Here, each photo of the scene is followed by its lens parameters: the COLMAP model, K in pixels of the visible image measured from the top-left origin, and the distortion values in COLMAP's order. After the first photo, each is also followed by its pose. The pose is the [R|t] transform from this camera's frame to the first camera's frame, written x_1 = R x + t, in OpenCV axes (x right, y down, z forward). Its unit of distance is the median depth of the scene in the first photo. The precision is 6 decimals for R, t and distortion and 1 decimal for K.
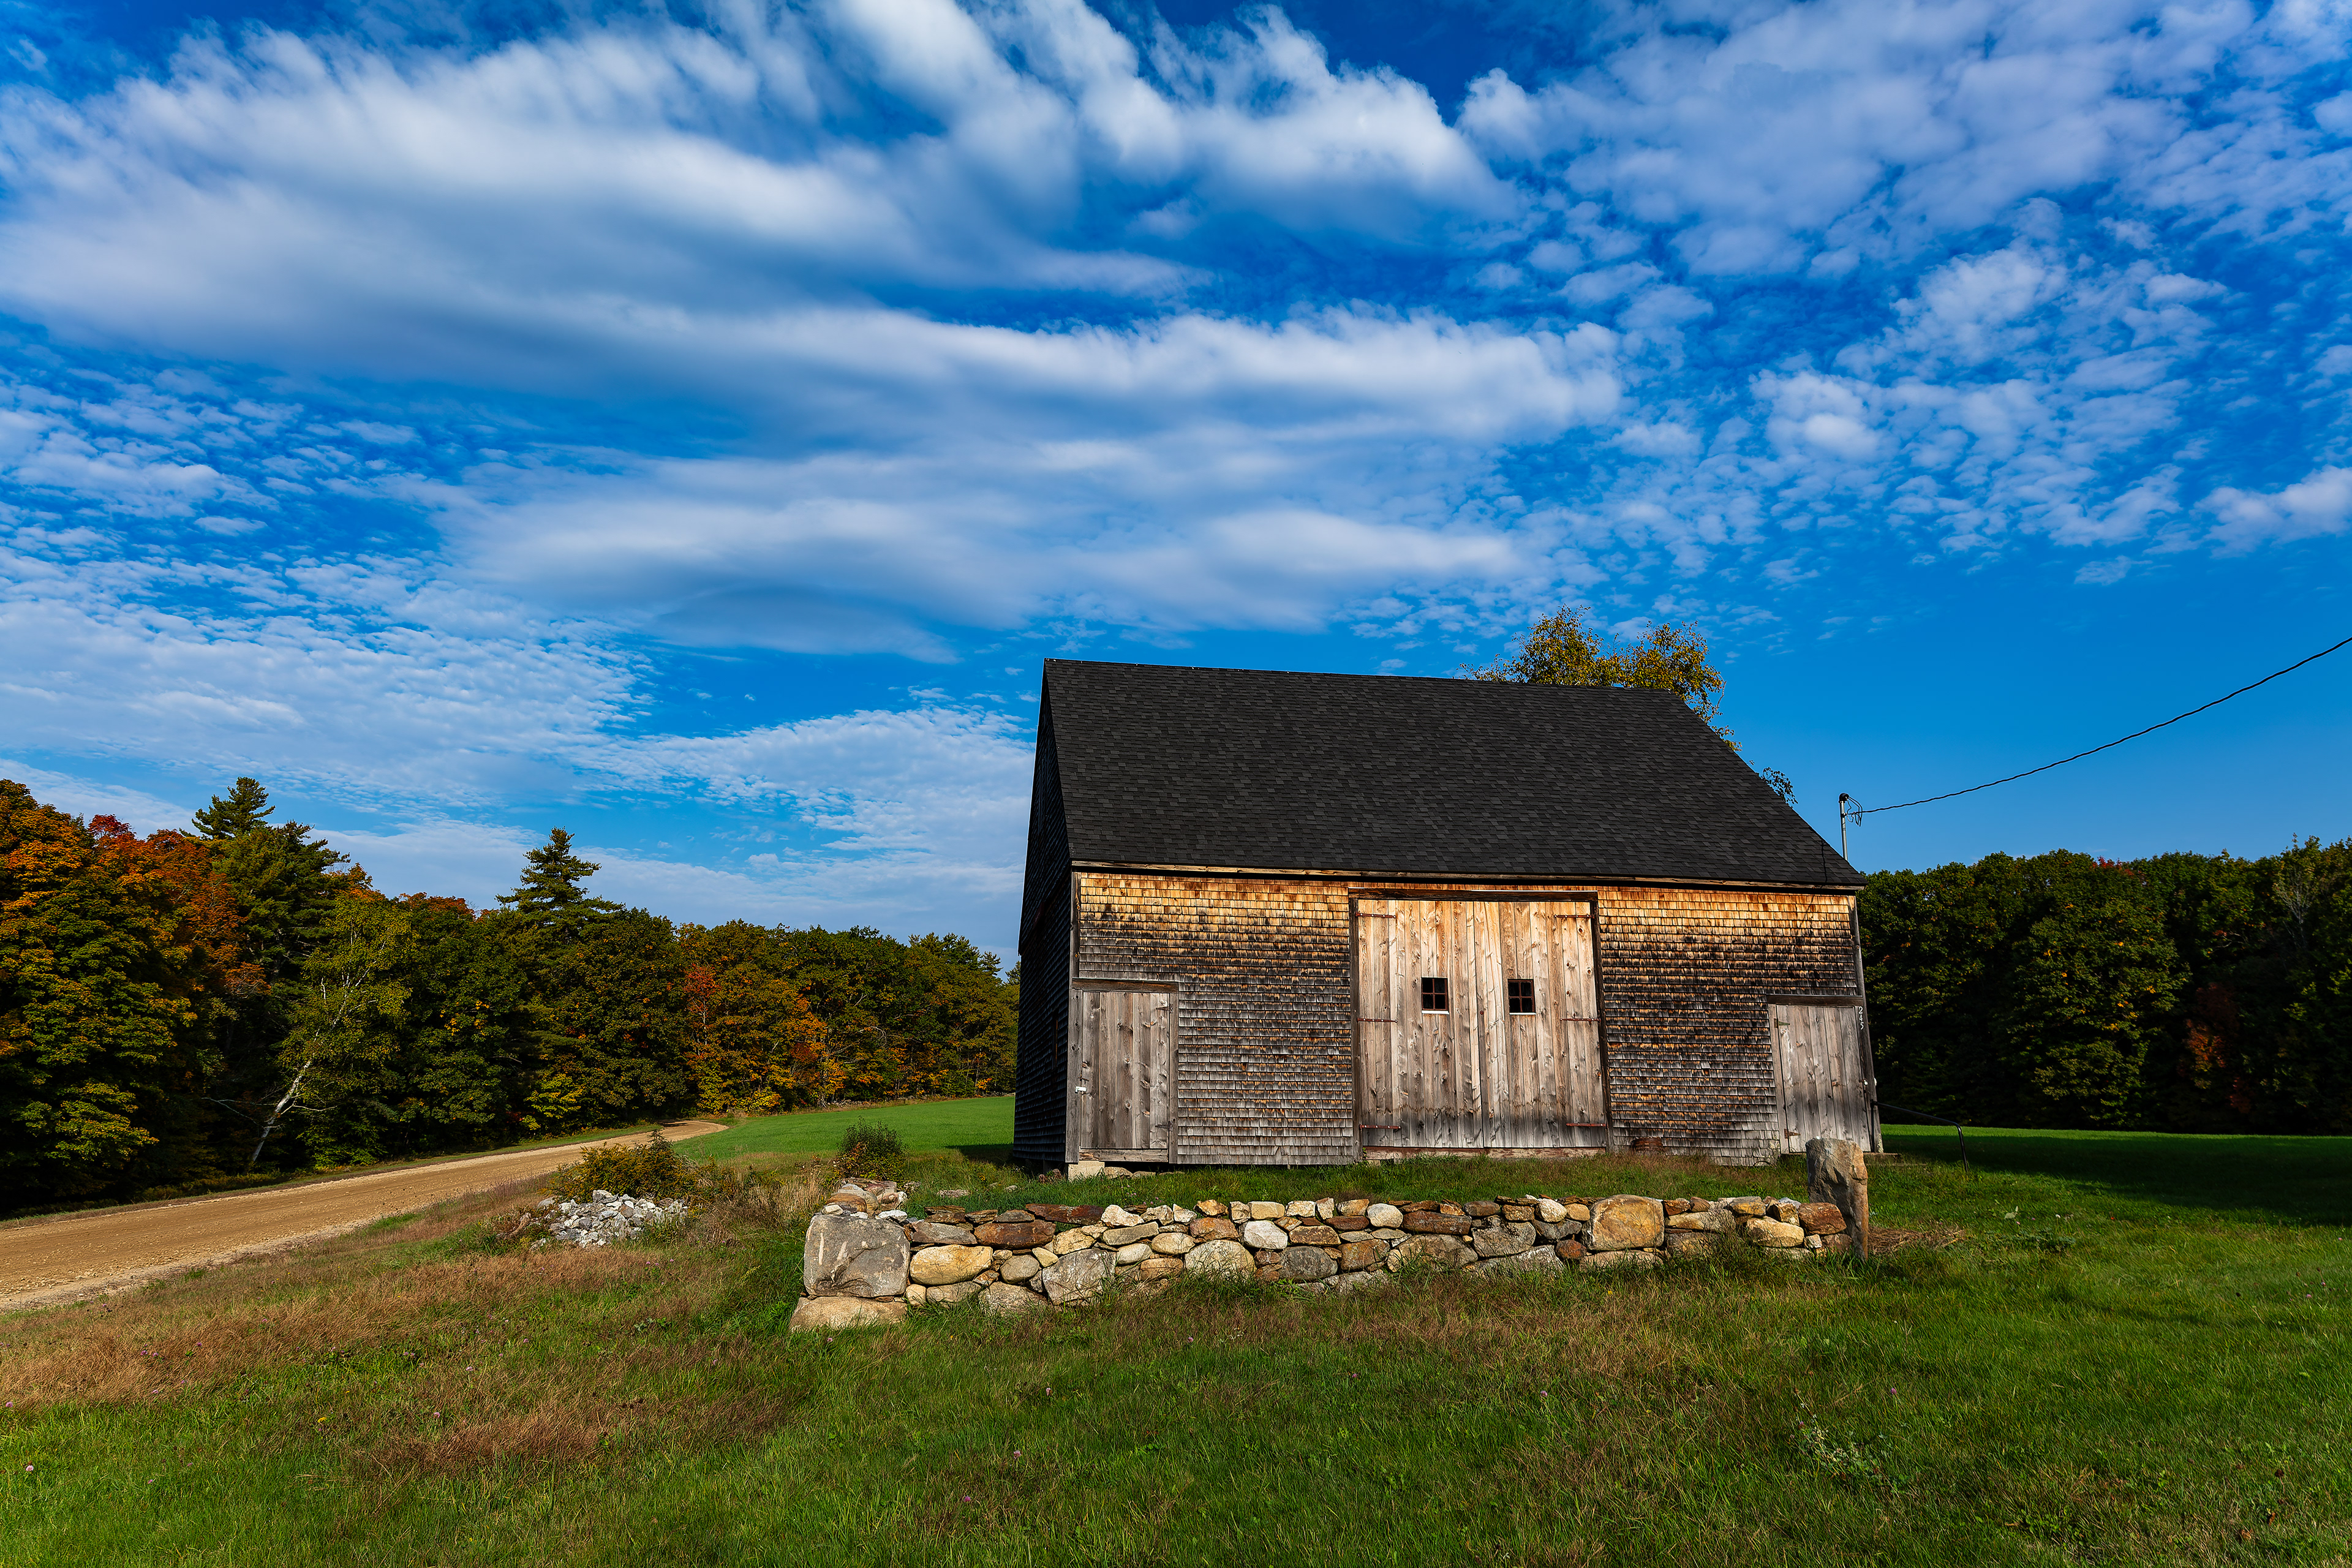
lens RADIAL K [[1747.1, 0, 1176.0], [0, 1747.1, 784.0], [0, 0, 1]] dist [0.095344, -0.147961]
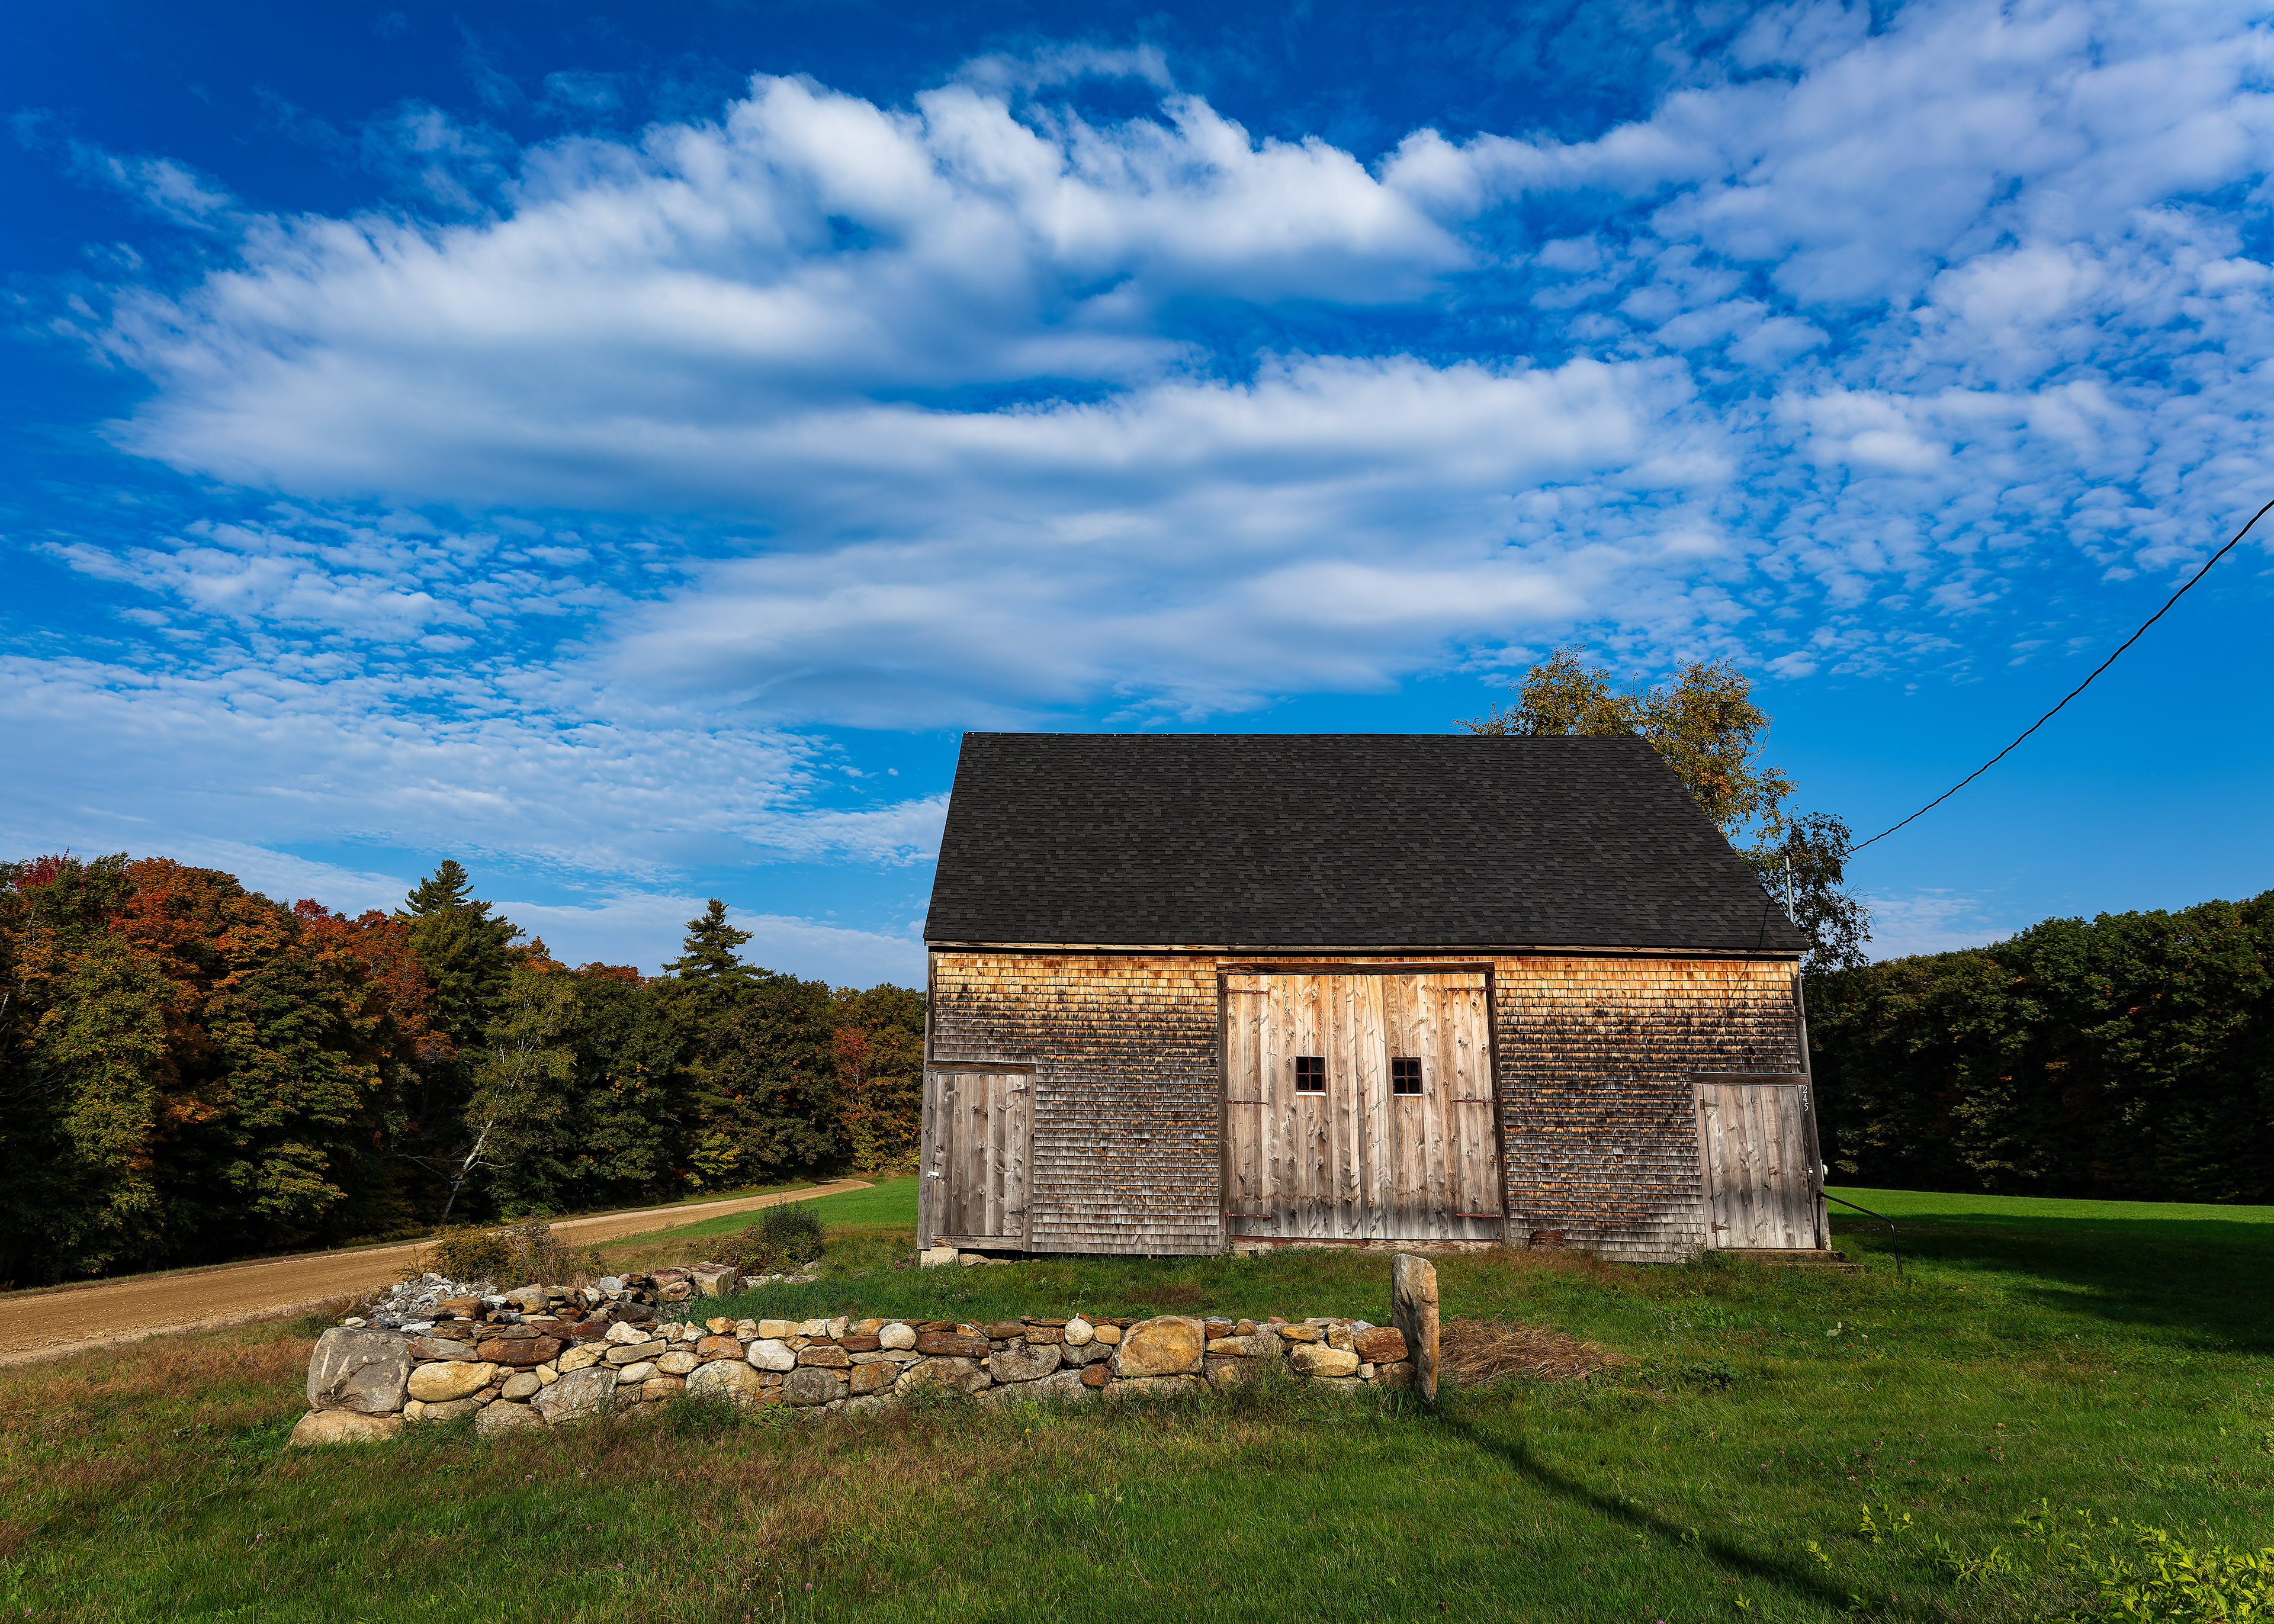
lens RADIAL K [[1717.1, 0, 998.5], [0, 1717.1, 727.8], [0, 0, 1]] dist [0.034285, -0.001617]
pose [[0.980435, -0.041807, -0.192351, 0.161748], [0.028746, 0.997118, -0.070204, -0.007005], [0.194732, 0.063301, 0.978812, 0.035644]]
